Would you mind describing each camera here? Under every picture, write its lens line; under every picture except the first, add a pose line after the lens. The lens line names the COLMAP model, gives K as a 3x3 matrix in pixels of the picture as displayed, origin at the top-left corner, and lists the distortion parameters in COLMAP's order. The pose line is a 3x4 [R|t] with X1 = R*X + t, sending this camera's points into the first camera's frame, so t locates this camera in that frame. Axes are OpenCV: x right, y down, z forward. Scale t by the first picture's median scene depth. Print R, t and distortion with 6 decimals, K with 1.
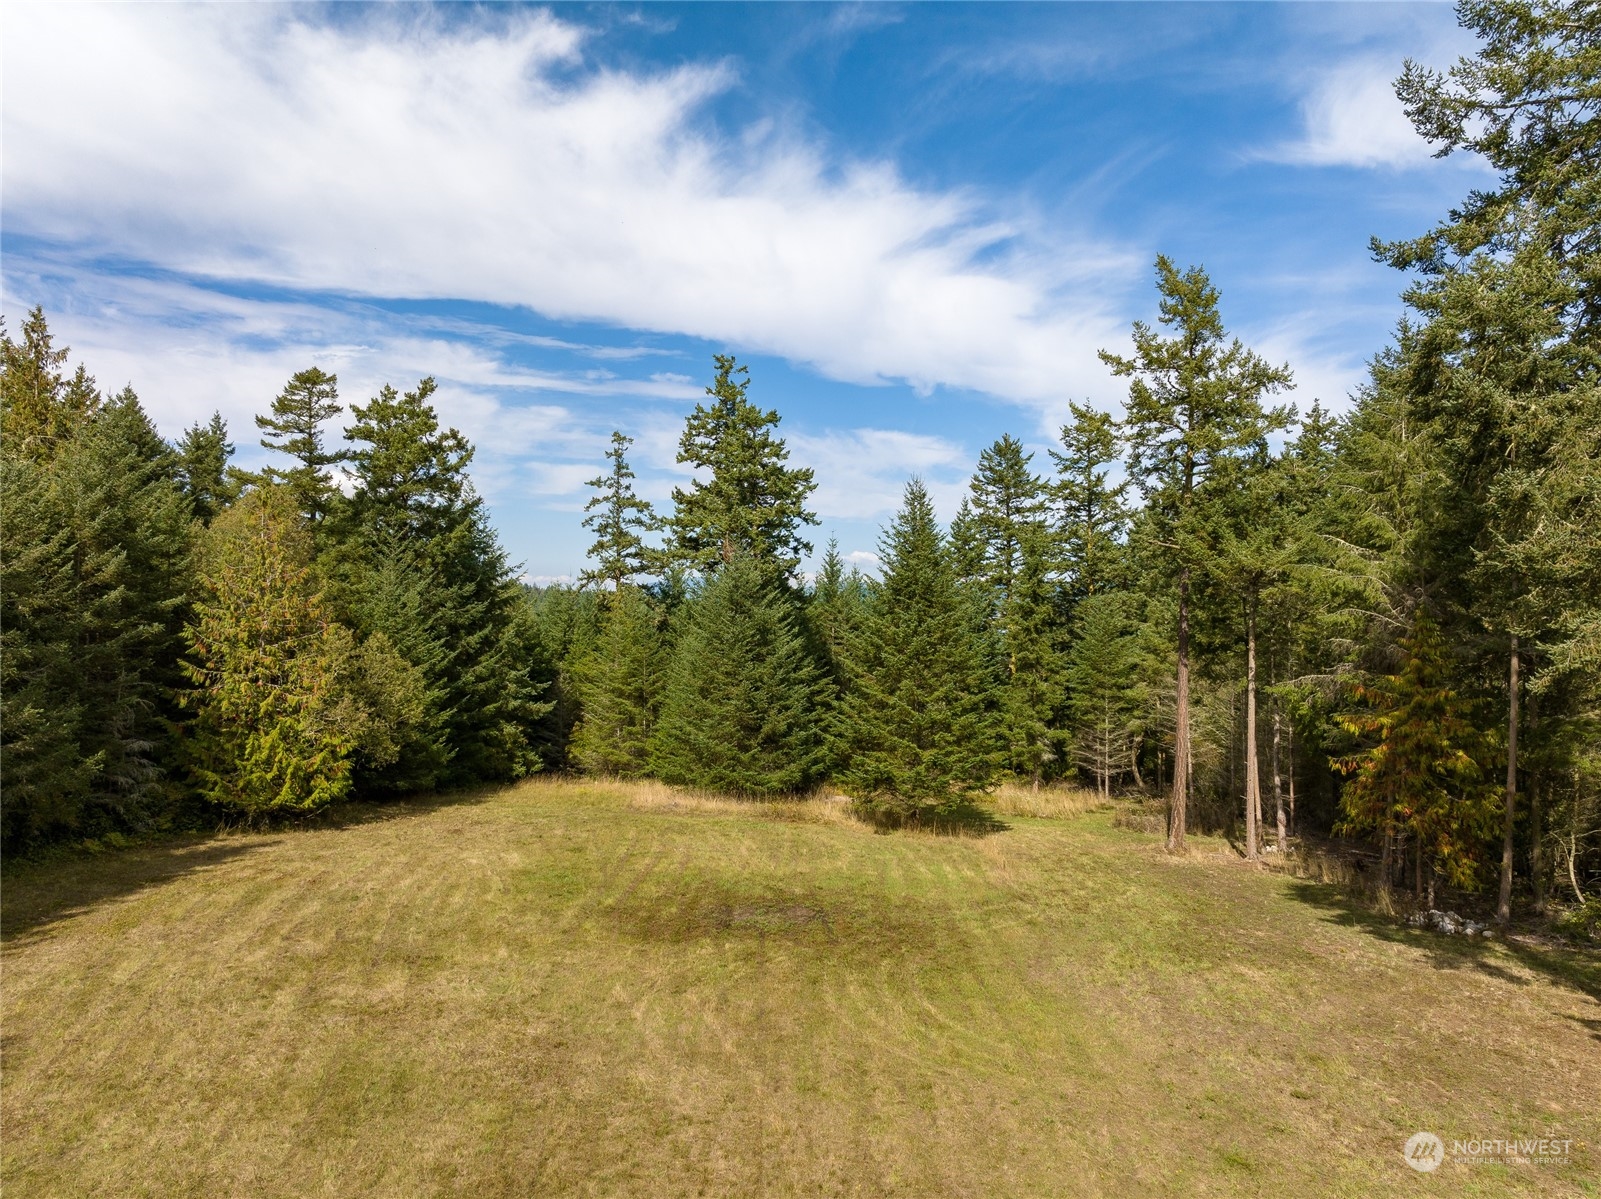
lens RADIAL K [[1126.5, 0, 804.0], [0, 1126.5, 599.0], [0, 0, 1]] dist [-0.043968, -0.001901]
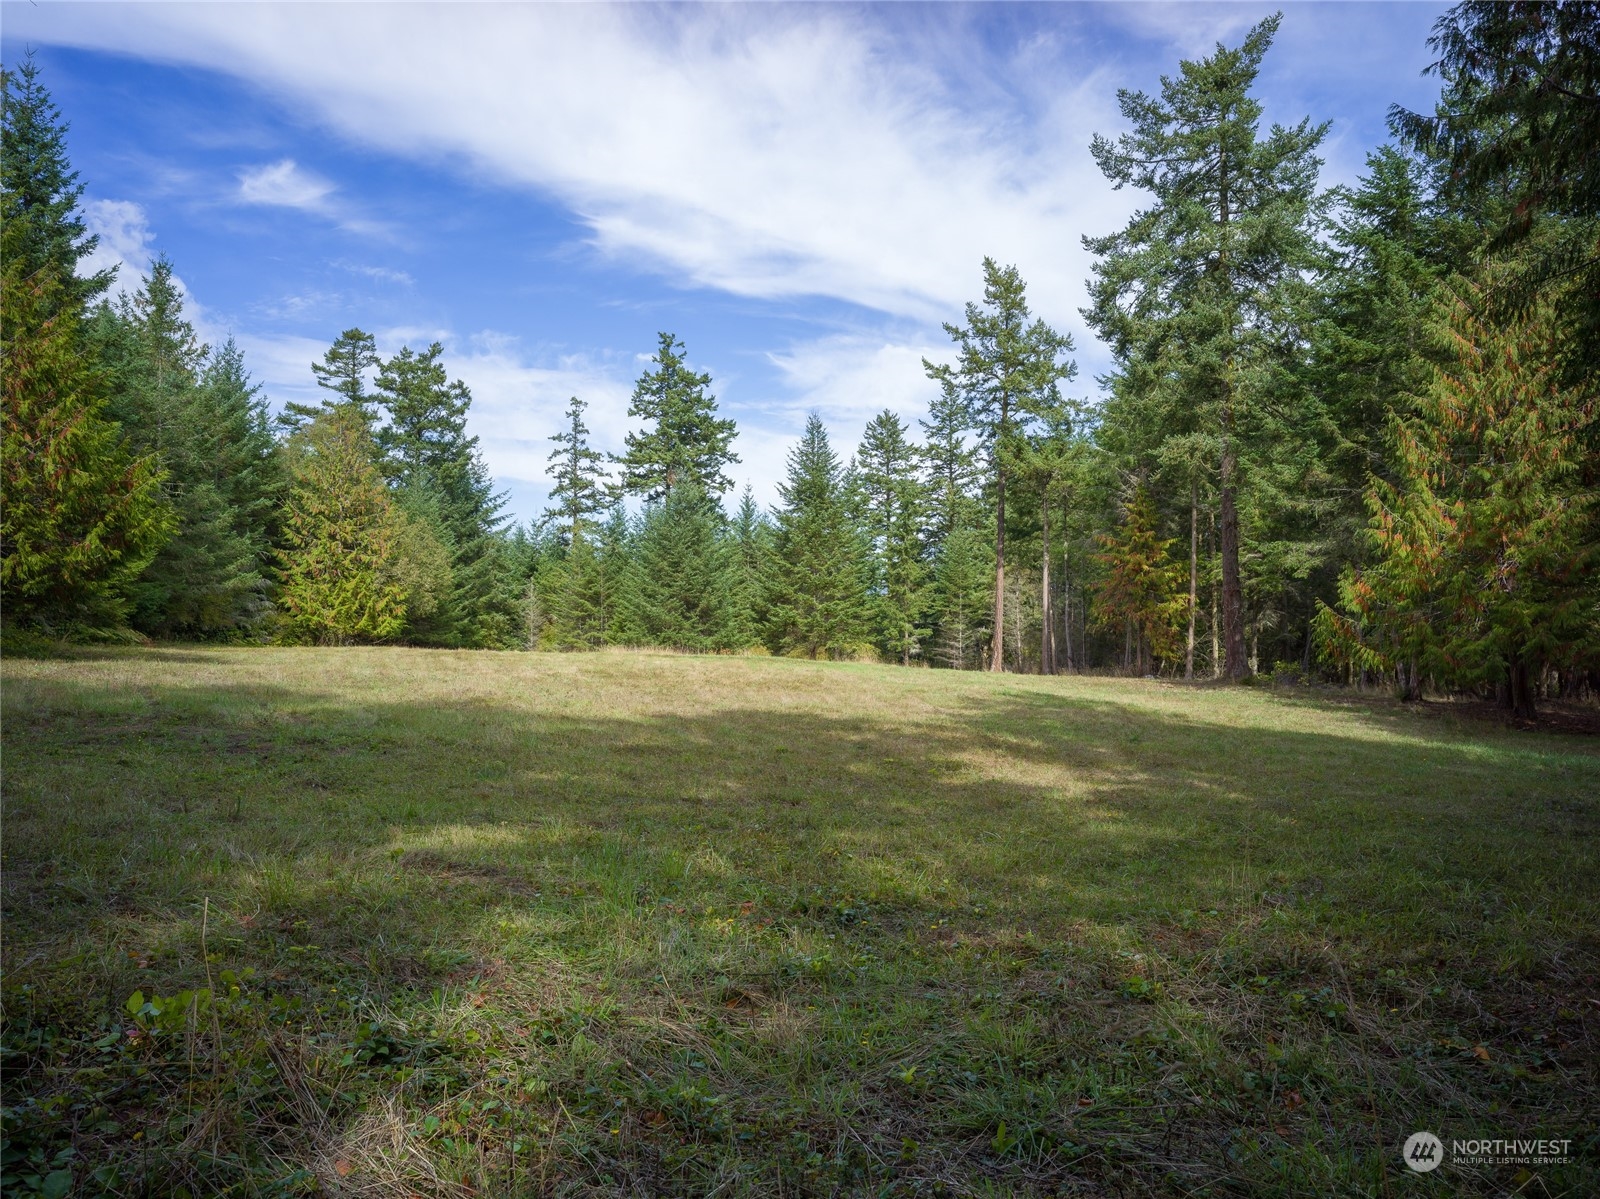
lens RADIAL K [[1048.0, 0, 791.7], [0, 1048.0, 596.9], [0, 0, 1]] dist [-0.039553, 0.000503]
pose [[0.996904, 0.004363, 0.078501, -0.022561], [-0.004525, 0.999988, 0.001885, 0.091775], [-0.078492, -0.002234, 0.996912, -0.226216]]
